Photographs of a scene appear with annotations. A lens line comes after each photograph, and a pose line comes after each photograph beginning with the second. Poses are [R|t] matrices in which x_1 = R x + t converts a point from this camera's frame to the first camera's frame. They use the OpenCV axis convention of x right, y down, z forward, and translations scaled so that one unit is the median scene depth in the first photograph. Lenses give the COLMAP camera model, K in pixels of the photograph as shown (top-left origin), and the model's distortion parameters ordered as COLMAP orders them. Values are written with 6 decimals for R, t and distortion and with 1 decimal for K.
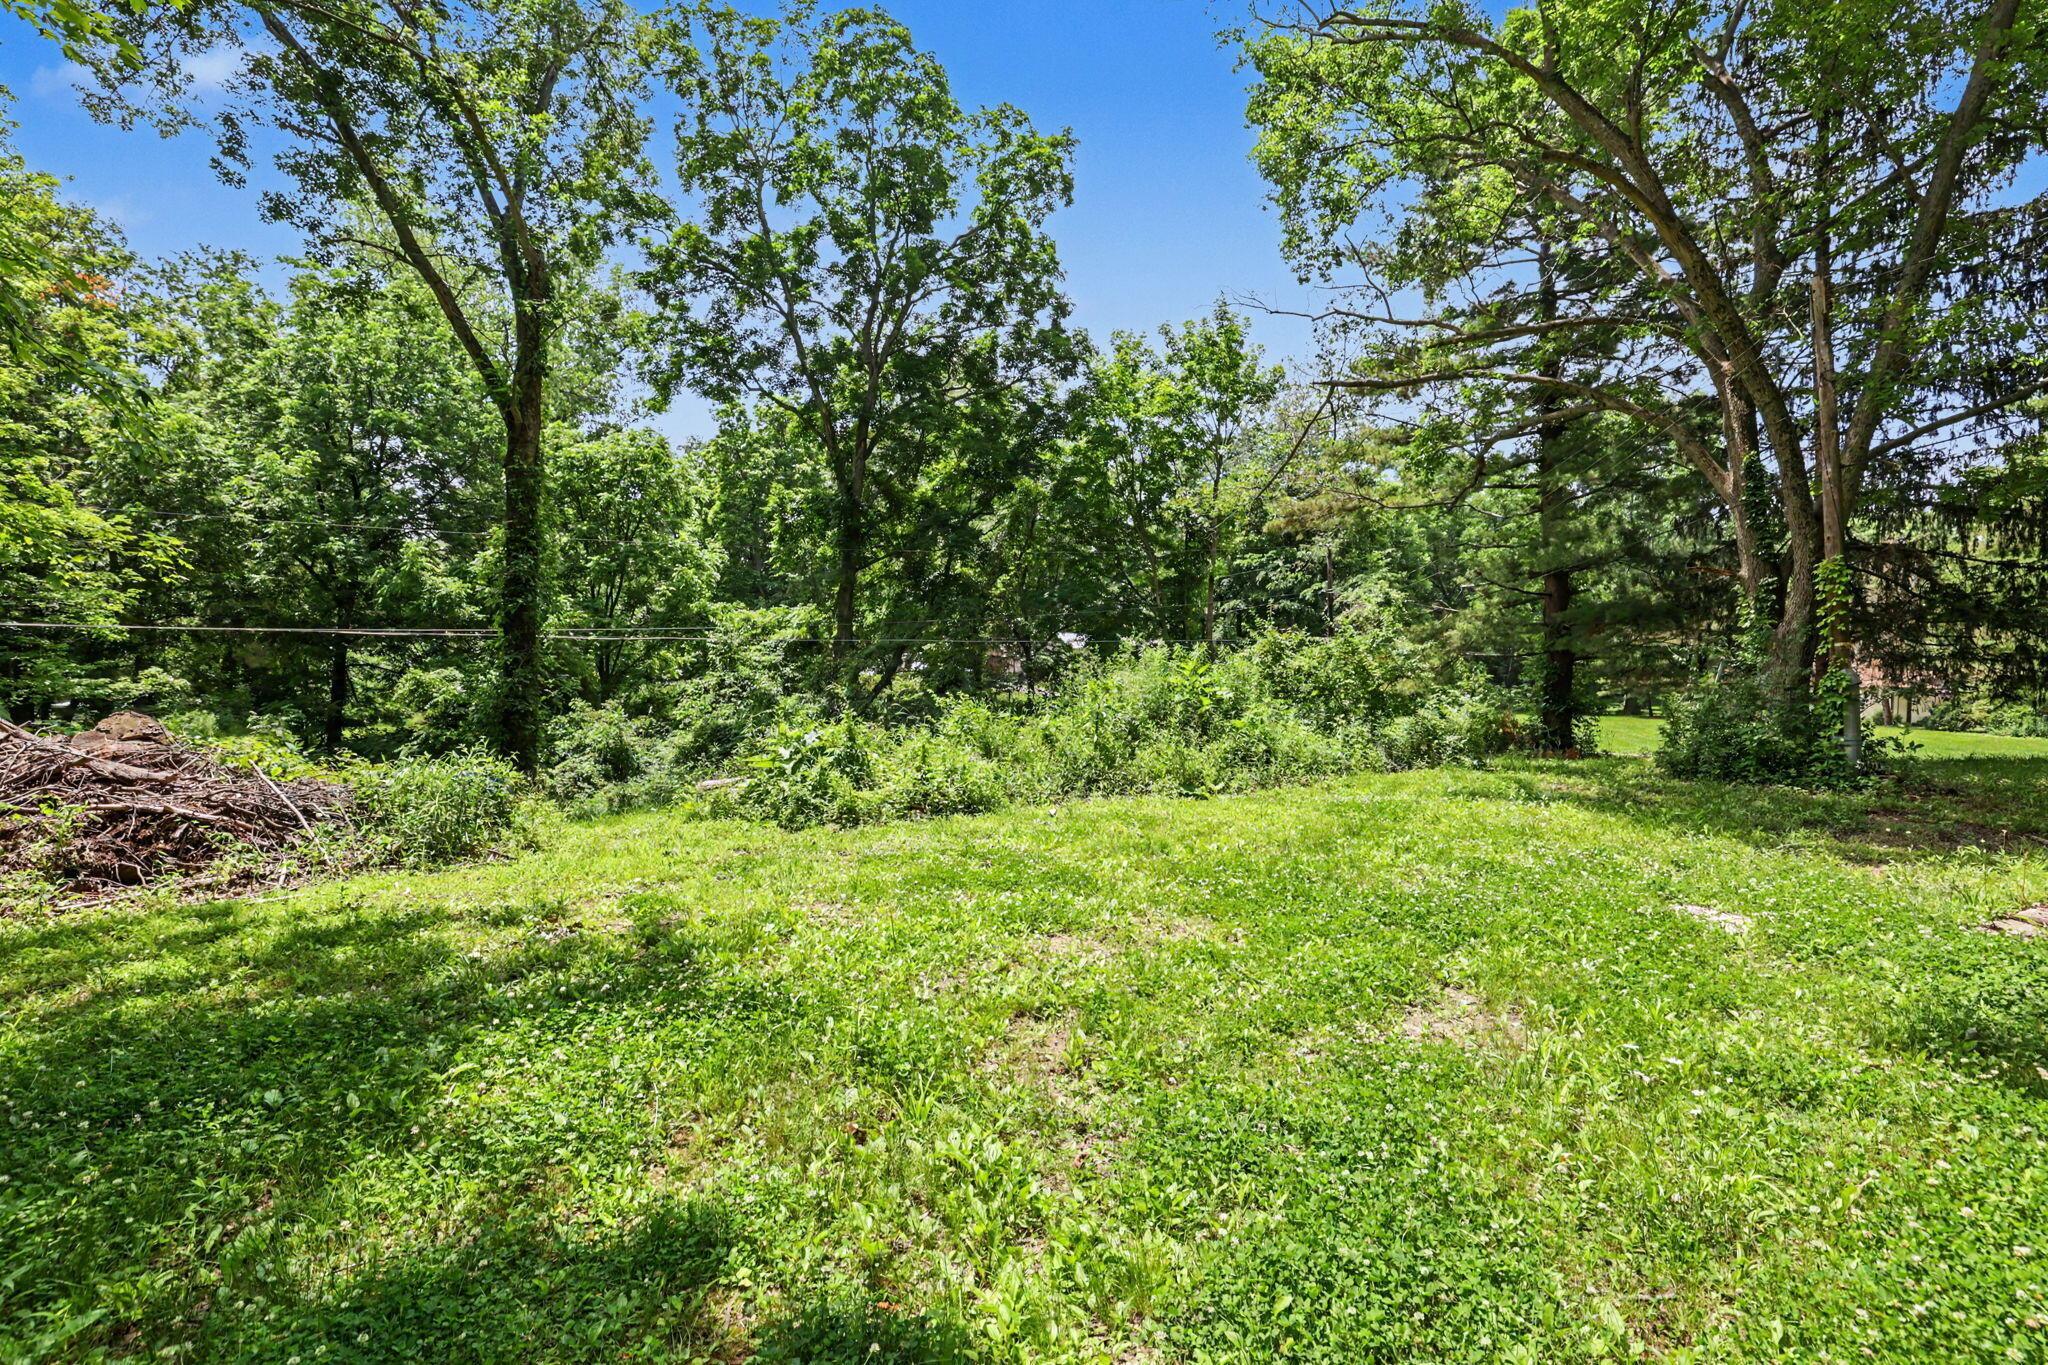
lens RADIAL K [[953.4, 0, 1030.5], [0, 953.4, 670.2], [0, 0, 1]] dist [0.000764, 0.001181]
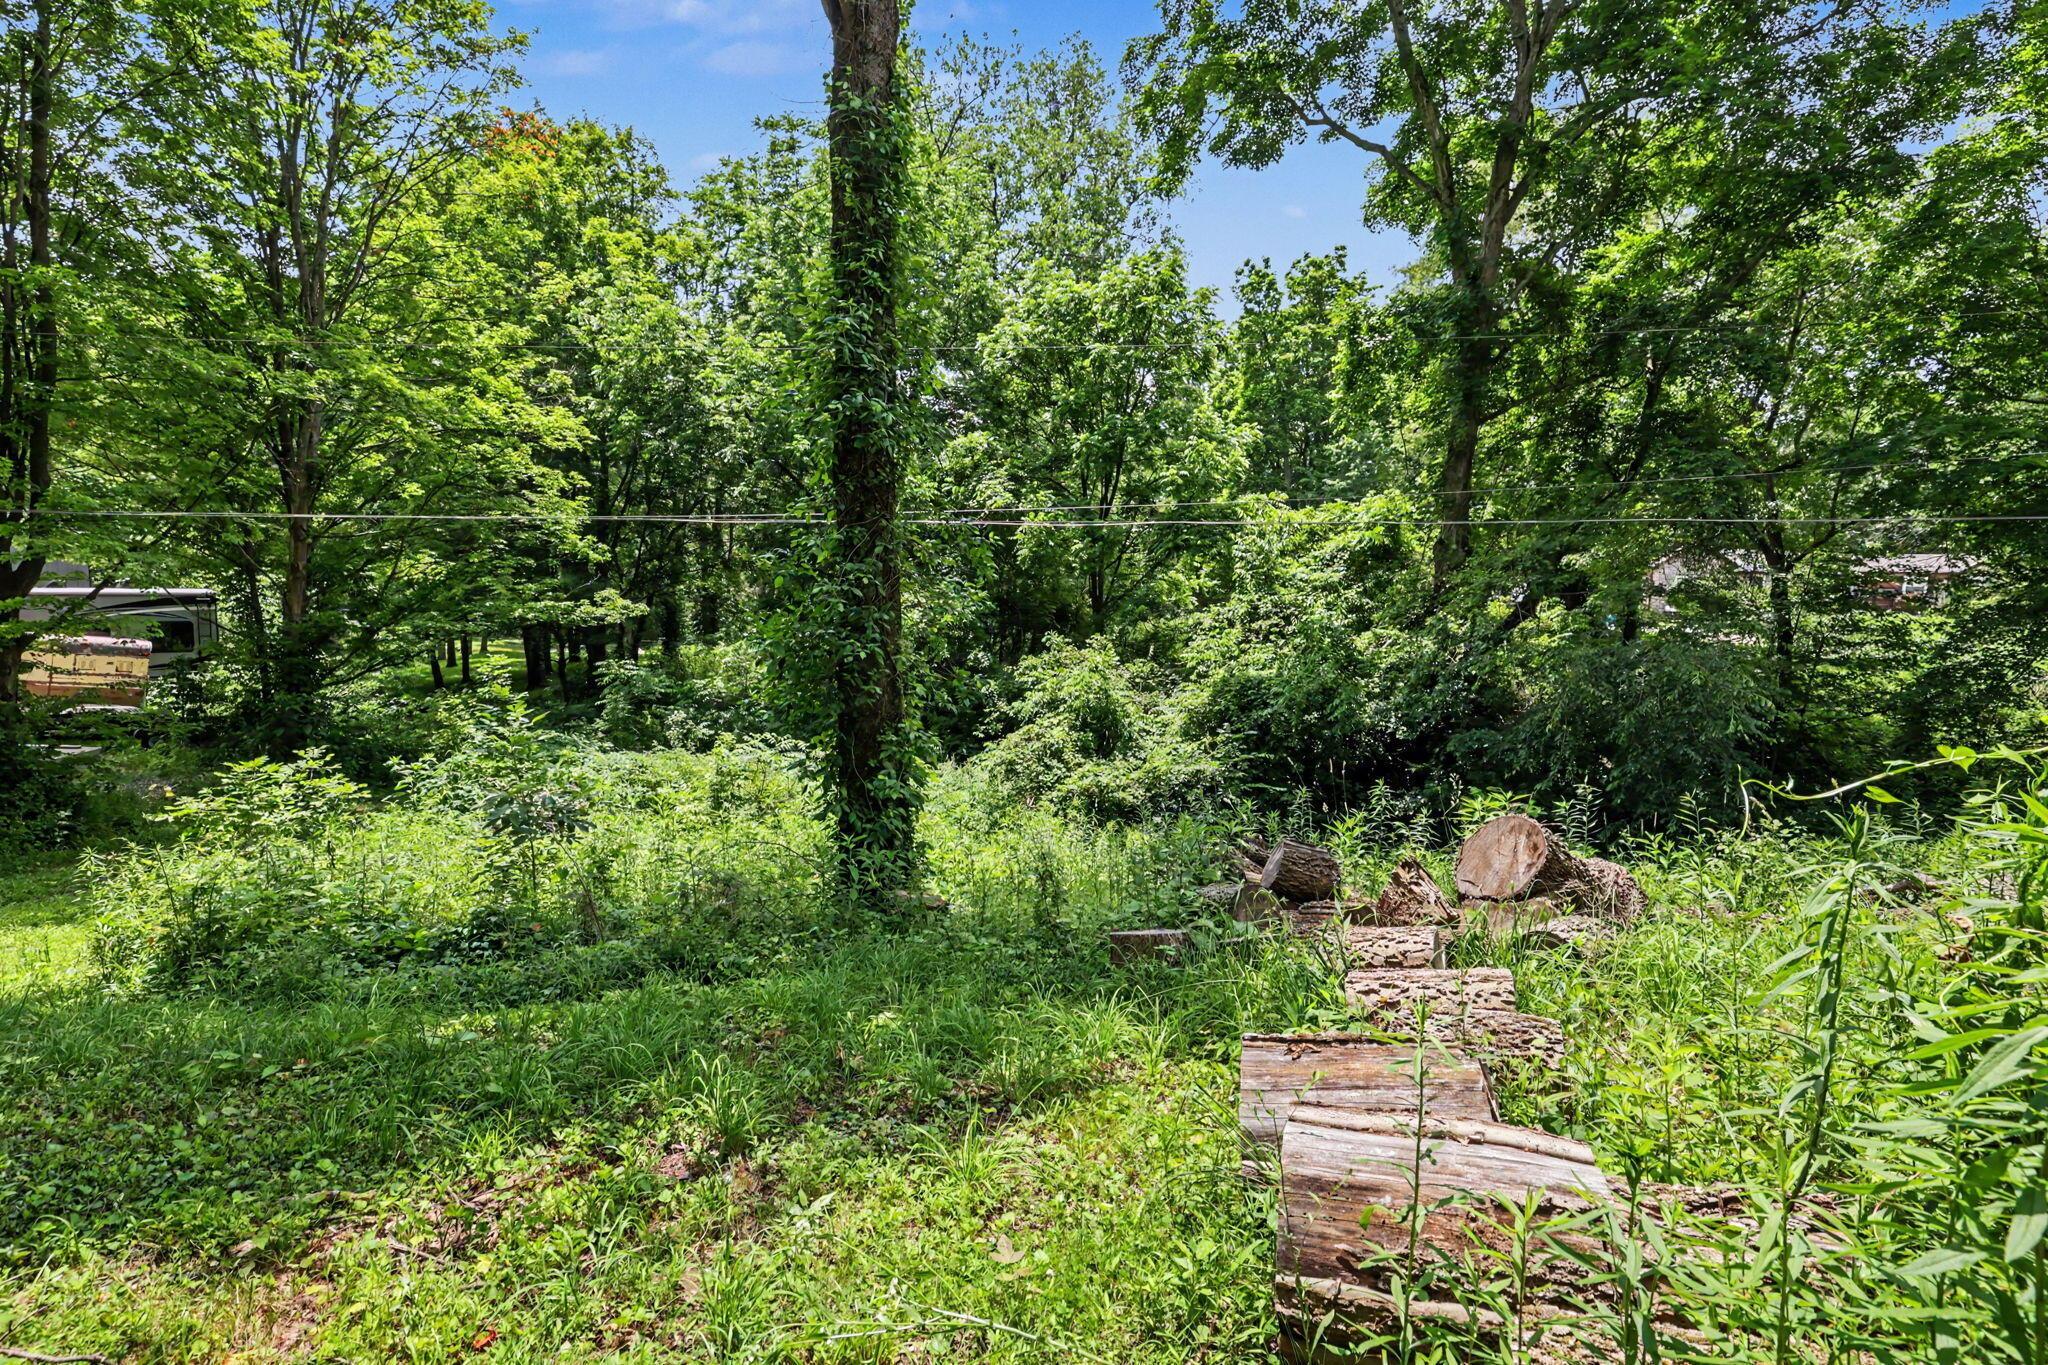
lens RADIAL K [[953.4, 0, 1030.5], [0, 953.4, 670.2], [0, 0, 1]] dist [0.000764, 0.001181]
pose [[0.865659, 0.033156, -0.499535, -0.123073], [-0.000897, 0.997906, 0.064681, 0.010676], [0.500633, -0.055543, 0.863876, 0.342478]]
